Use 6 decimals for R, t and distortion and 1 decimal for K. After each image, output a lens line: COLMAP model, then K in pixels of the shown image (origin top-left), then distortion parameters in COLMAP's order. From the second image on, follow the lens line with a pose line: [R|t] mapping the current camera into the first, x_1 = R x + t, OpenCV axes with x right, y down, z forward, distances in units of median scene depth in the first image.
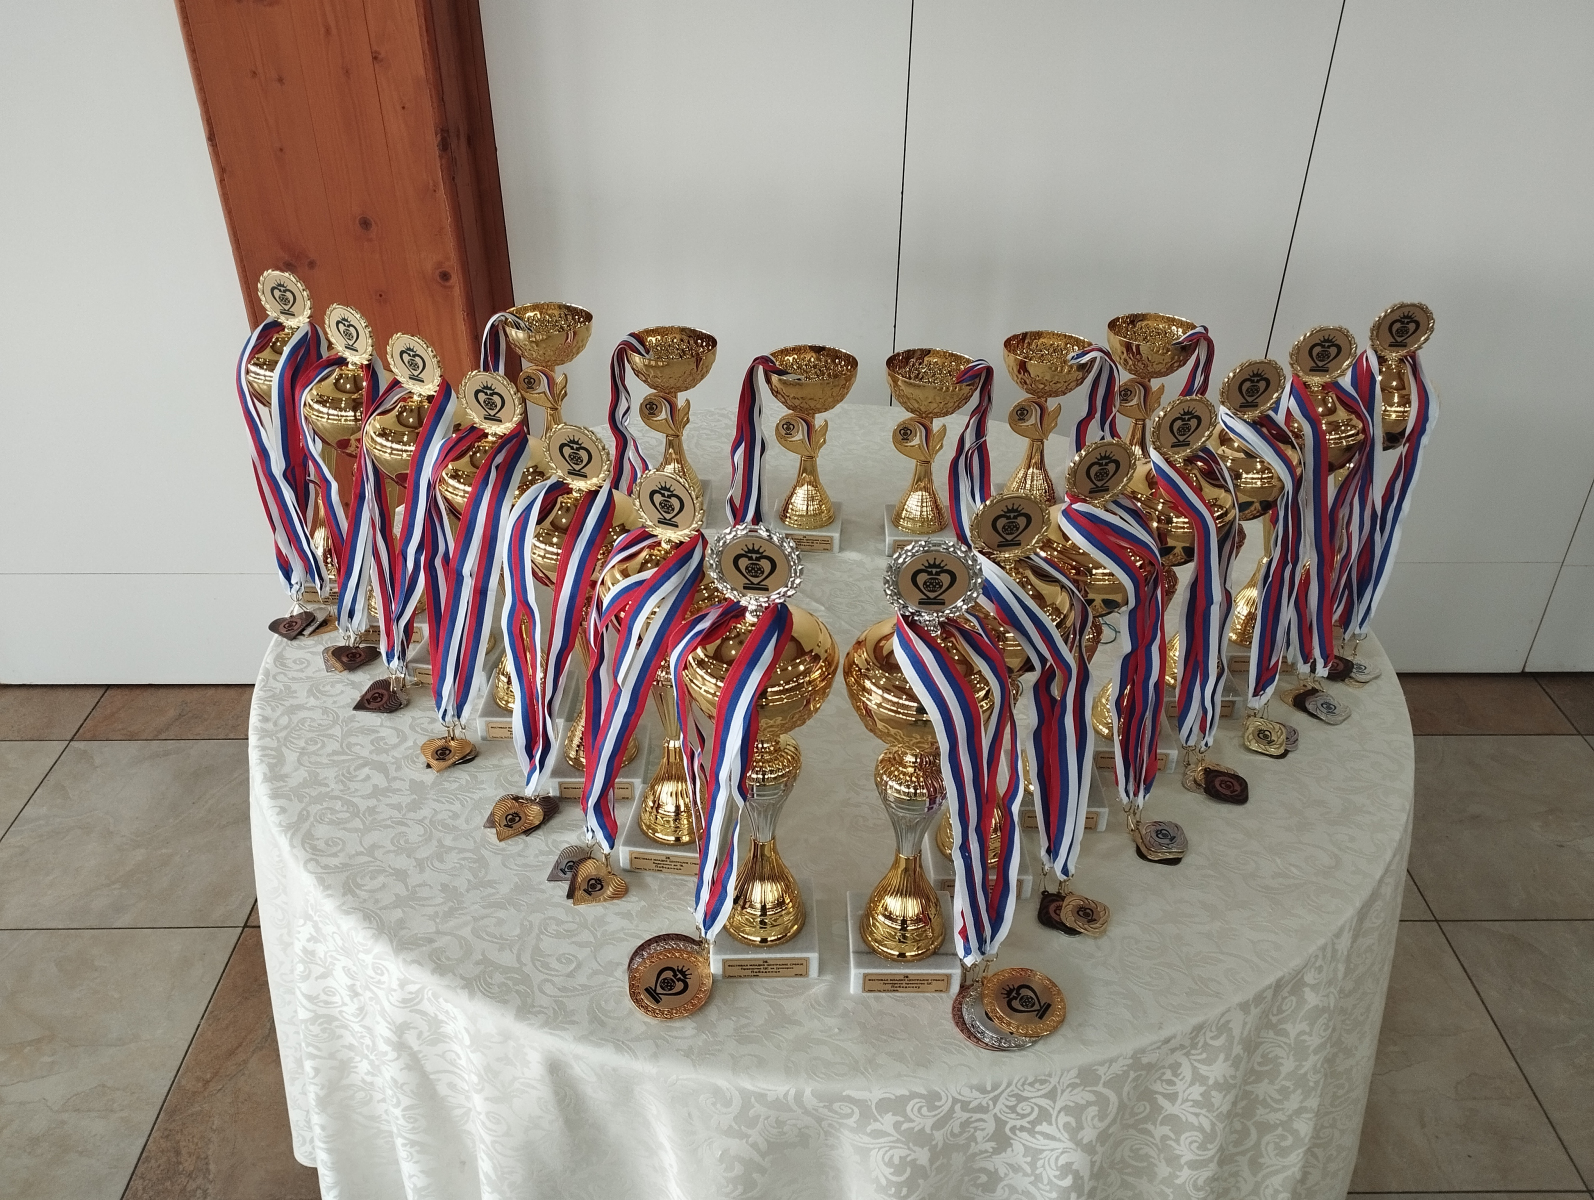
lens RADIAL K [[1327.4, 0, 795.1], [0, 1327.4, 601.9], [0, 0, 1]] dist [0.108467, -0.134368]
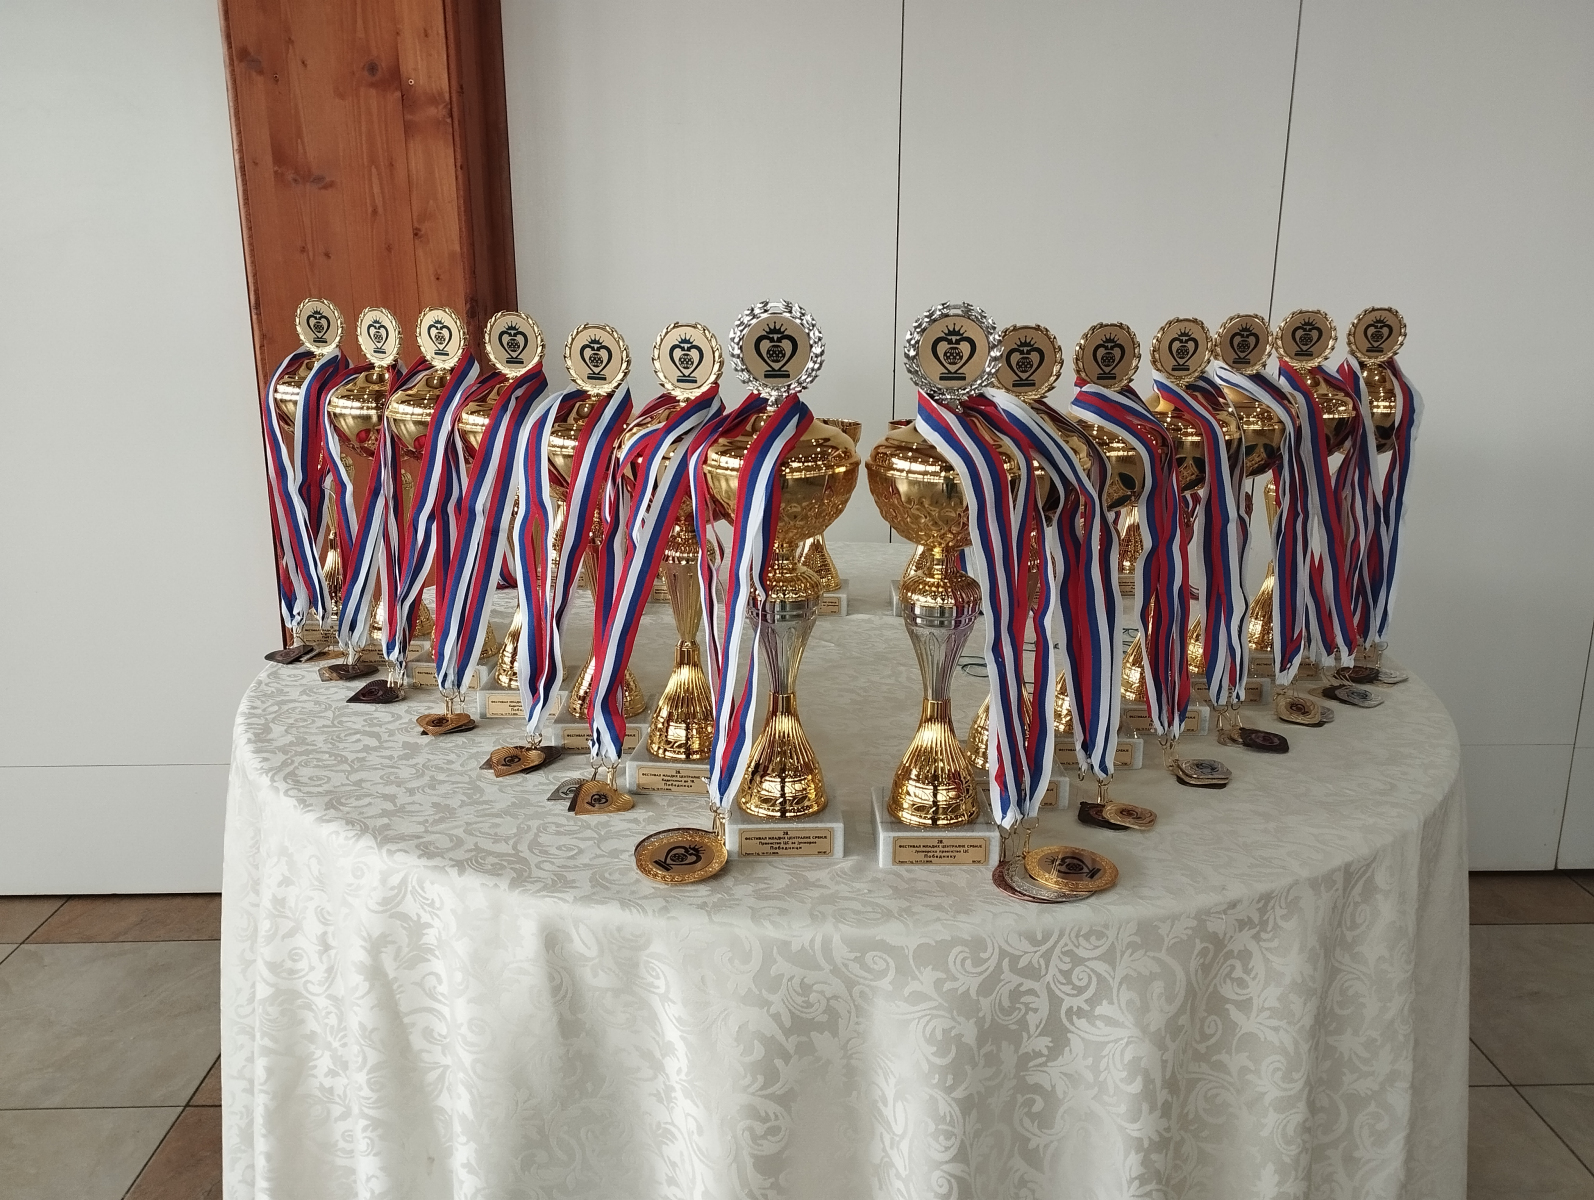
lens RADIAL K [[1327.4, 0, 798.1], [0, 1327.4, 629.6], [0, 0, 1]] dist [0.108467, -0.134368]
pose [[0.999876, -0.008524, 0.013262, -0.022183], [0.012273, 0.948871, -0.315426, 0.381541], [-0.009895, 0.315549, 0.948858, 0.080843]]
